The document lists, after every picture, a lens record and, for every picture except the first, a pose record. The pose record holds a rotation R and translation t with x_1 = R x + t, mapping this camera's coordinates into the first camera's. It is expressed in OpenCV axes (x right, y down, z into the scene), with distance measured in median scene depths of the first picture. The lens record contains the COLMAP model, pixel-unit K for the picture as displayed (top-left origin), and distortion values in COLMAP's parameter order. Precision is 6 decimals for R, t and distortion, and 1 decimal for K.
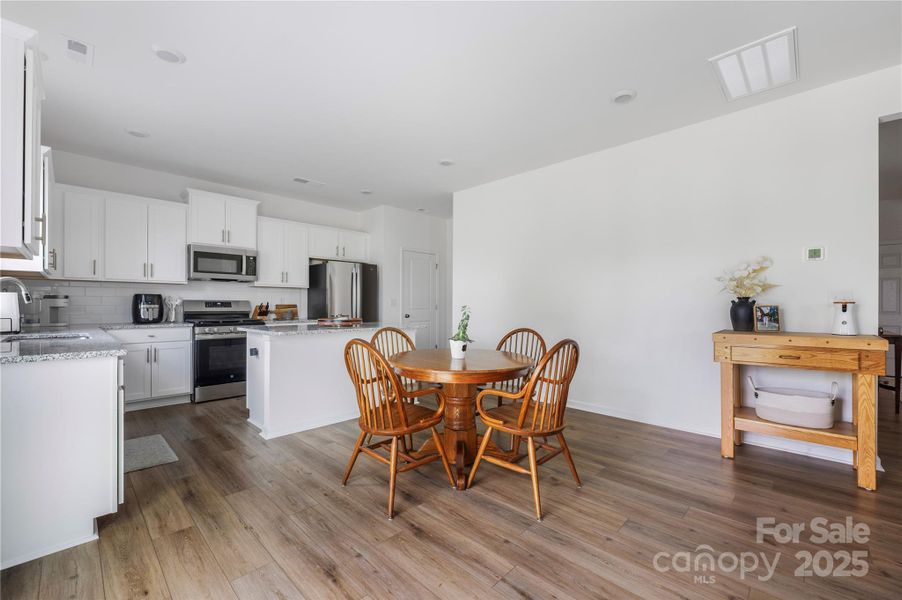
lens RADIAL K [[369.2, 0, 446.8], [0, 369.2, 301.7], [0, 0, 1]] dist [-0.006971, 0.000047]
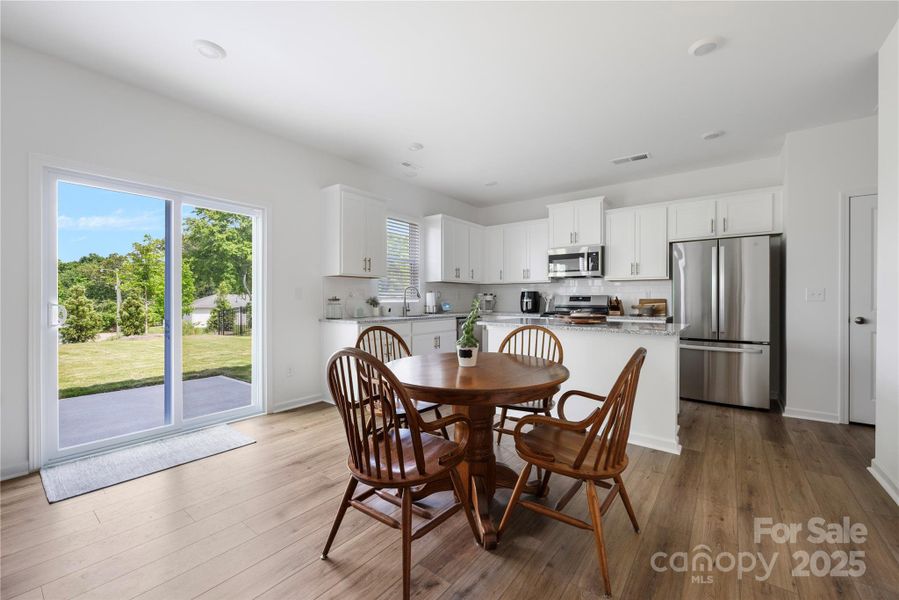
lens RADIAL K [[365.8, 0, 449.5], [0, 365.8, 300.0], [0, 0, 1]] dist [-0.001843, -0.000001]
pose [[0.108065, -0.001299, -0.994143, 0.902759], [0.003130, 0.999995, -0.000966, 0.020958], [0.994139, -0.003007, 0.108068, 0.999563]]
